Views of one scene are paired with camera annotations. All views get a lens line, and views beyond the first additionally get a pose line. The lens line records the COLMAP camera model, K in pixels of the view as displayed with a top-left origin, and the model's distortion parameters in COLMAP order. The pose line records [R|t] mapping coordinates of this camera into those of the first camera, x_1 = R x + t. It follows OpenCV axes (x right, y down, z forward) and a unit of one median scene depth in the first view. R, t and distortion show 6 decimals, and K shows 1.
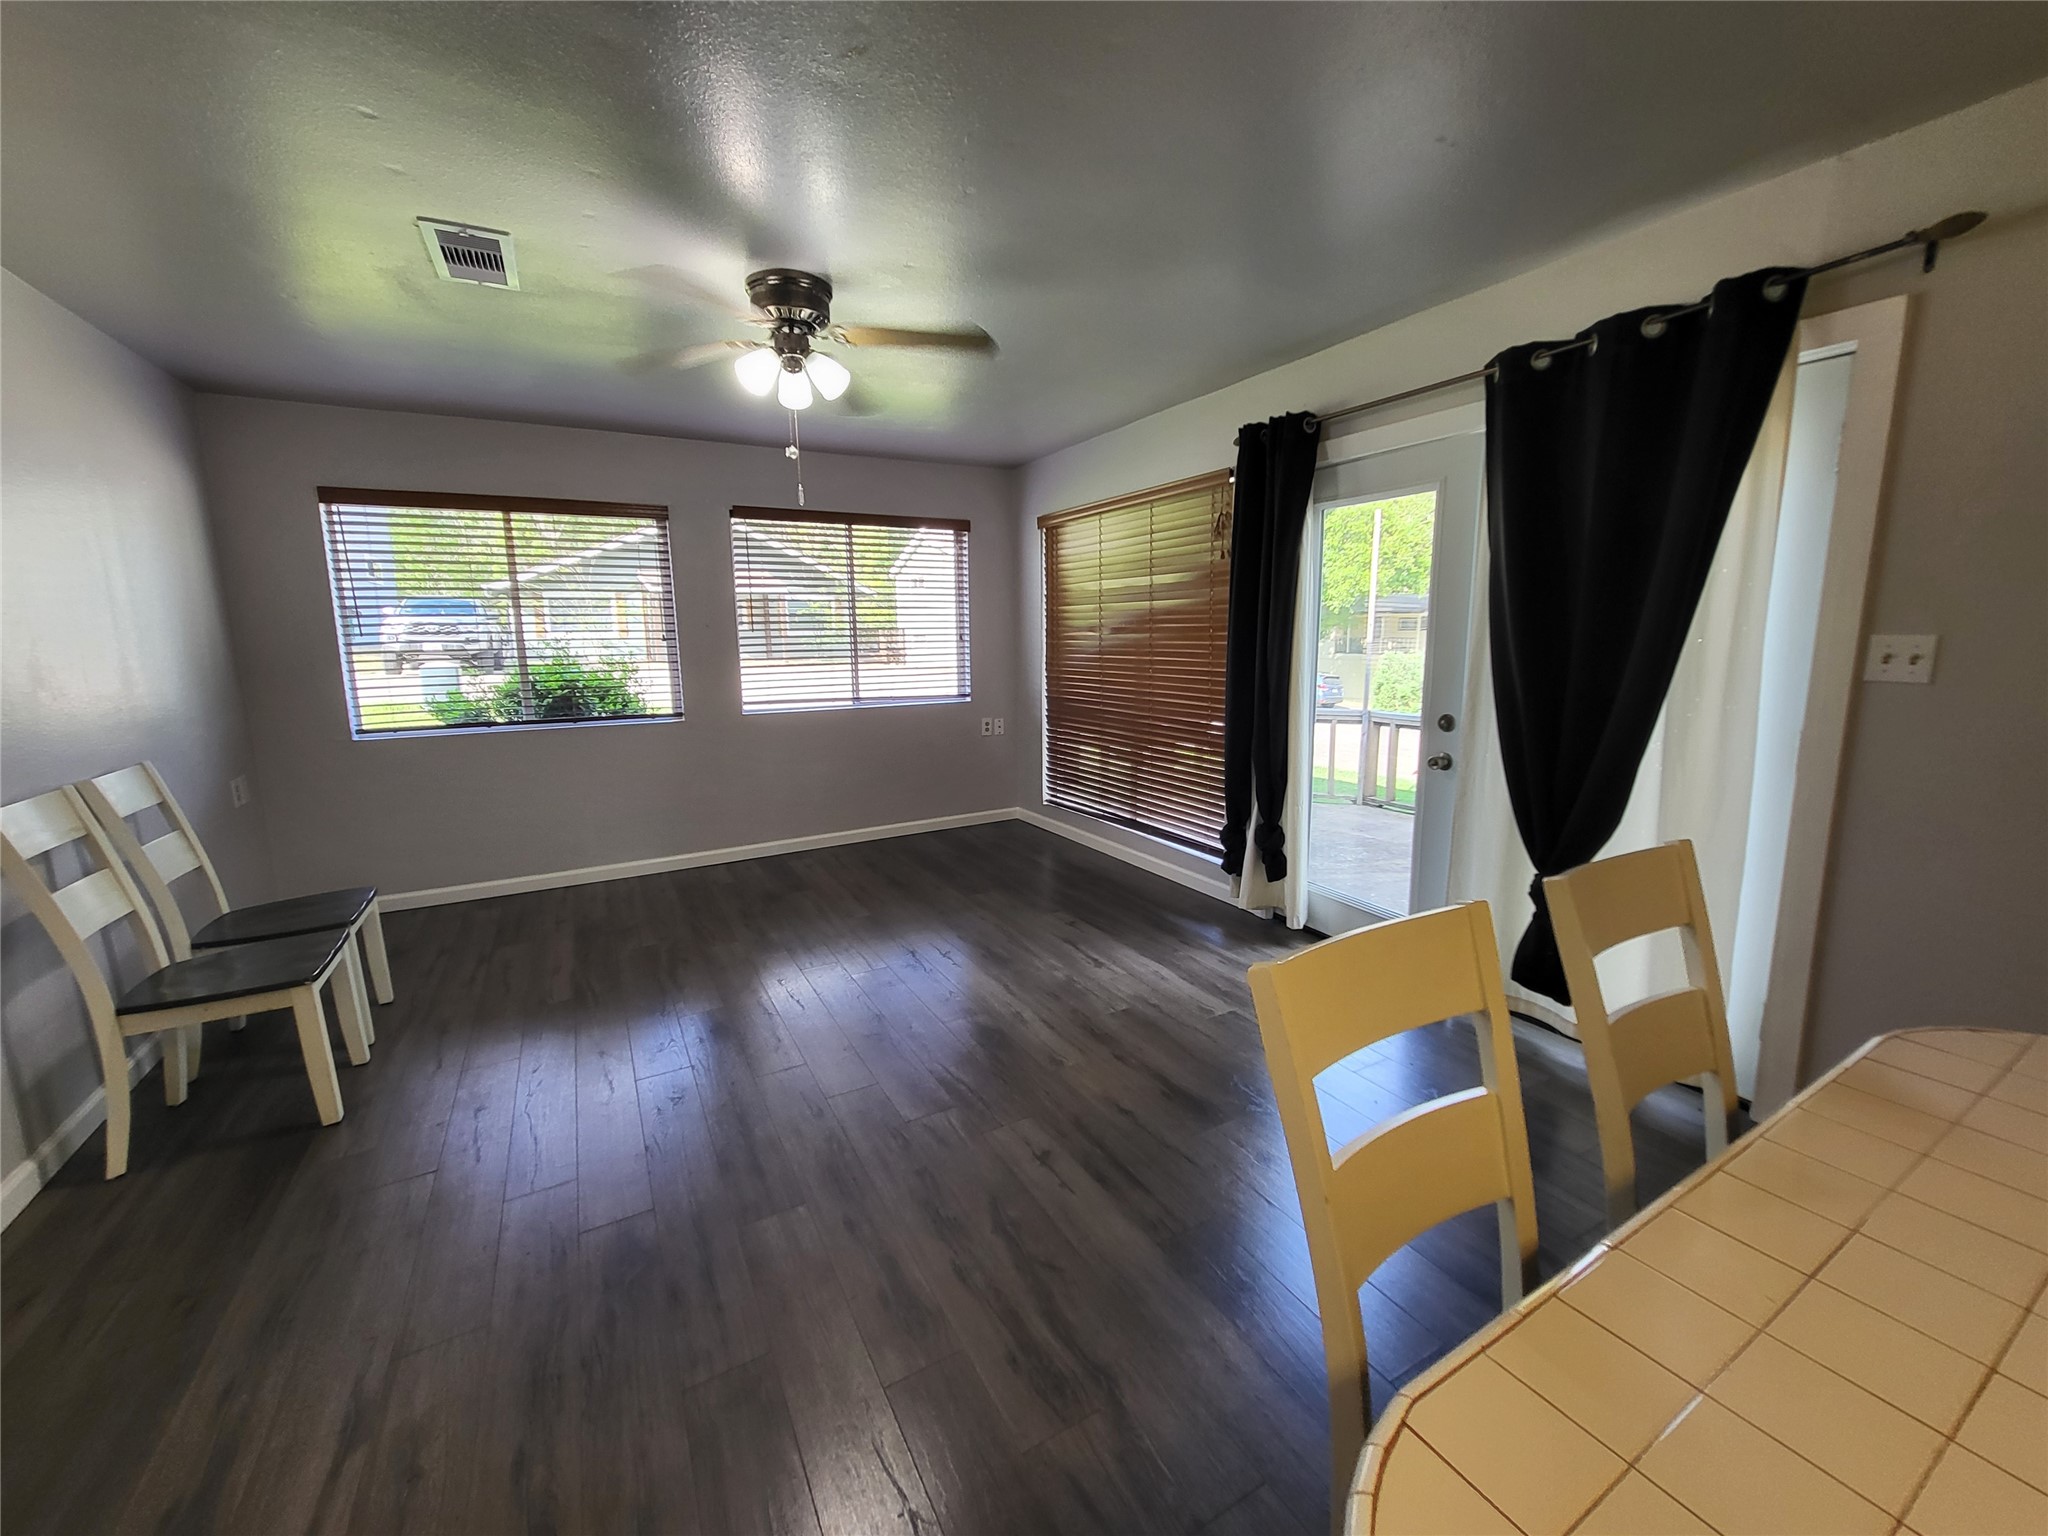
lens RADIAL K [[812.3, 0, 1034.1], [0, 812.3, 756.9], [0, 0, 1]] dist [0.004037, -0.001341]
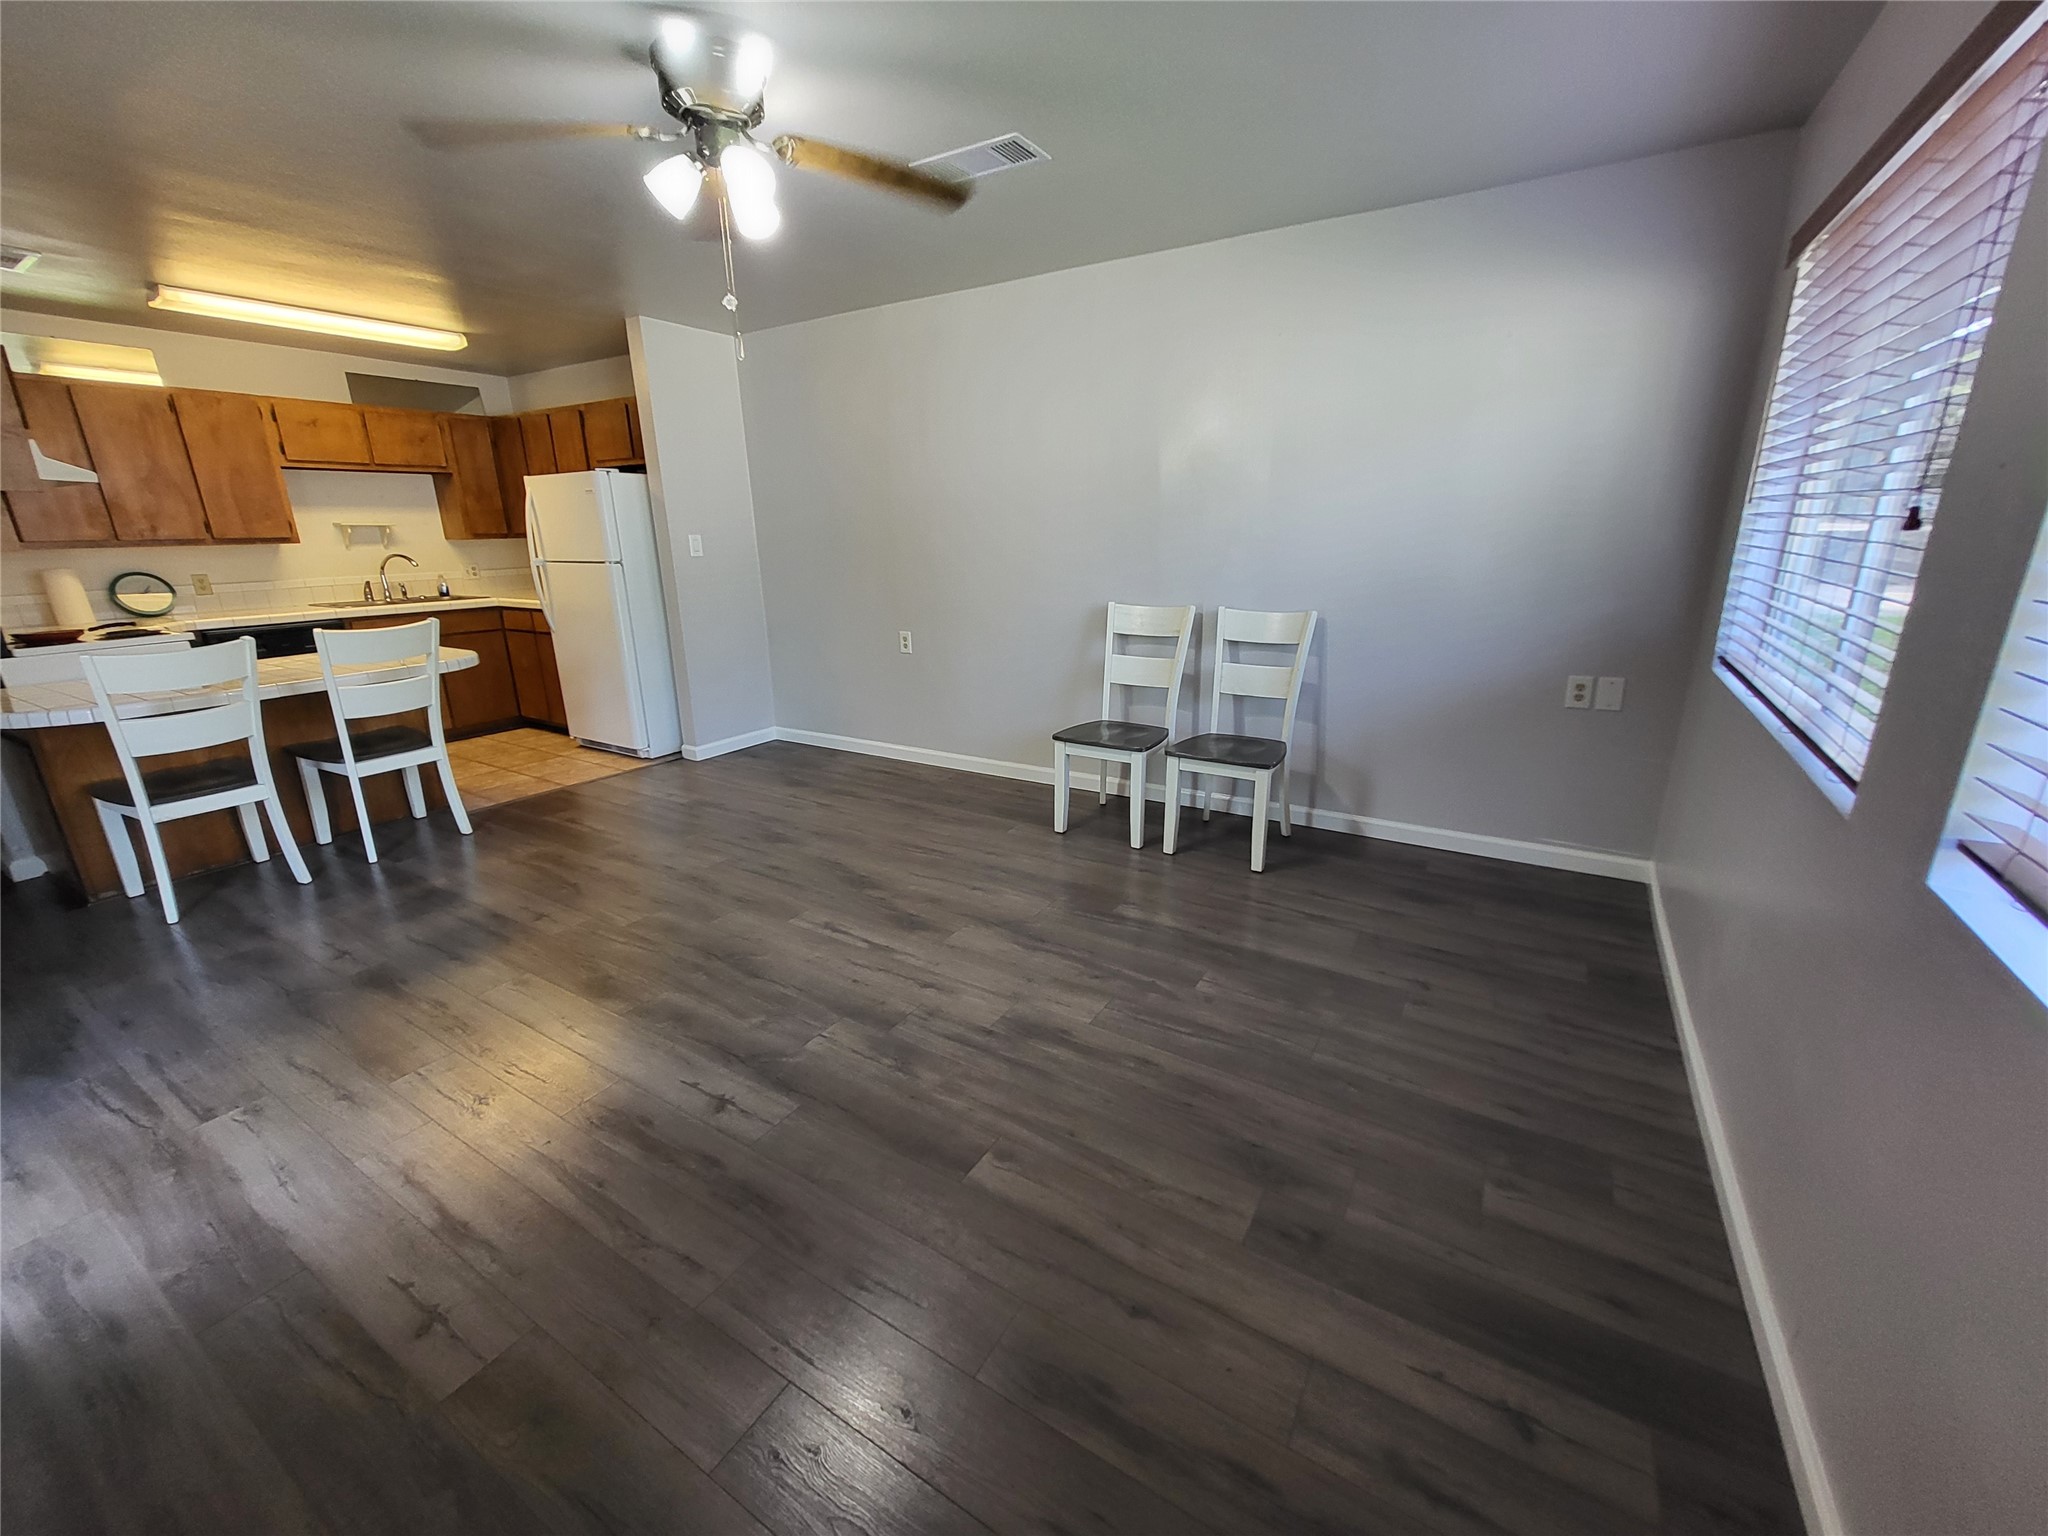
lens RADIAL K [[812.3, 0, 1039.4], [0, 812.3, 755.5], [0, 0, 1]] dist [0.004037, -0.001341]
pose [[-0.869539, 0.165148, -0.465434, -0.071251], [-0.048834, 0.909061, 0.413791, -0.211346], [0.491444, 0.382537, -0.782399, 1.353588]]
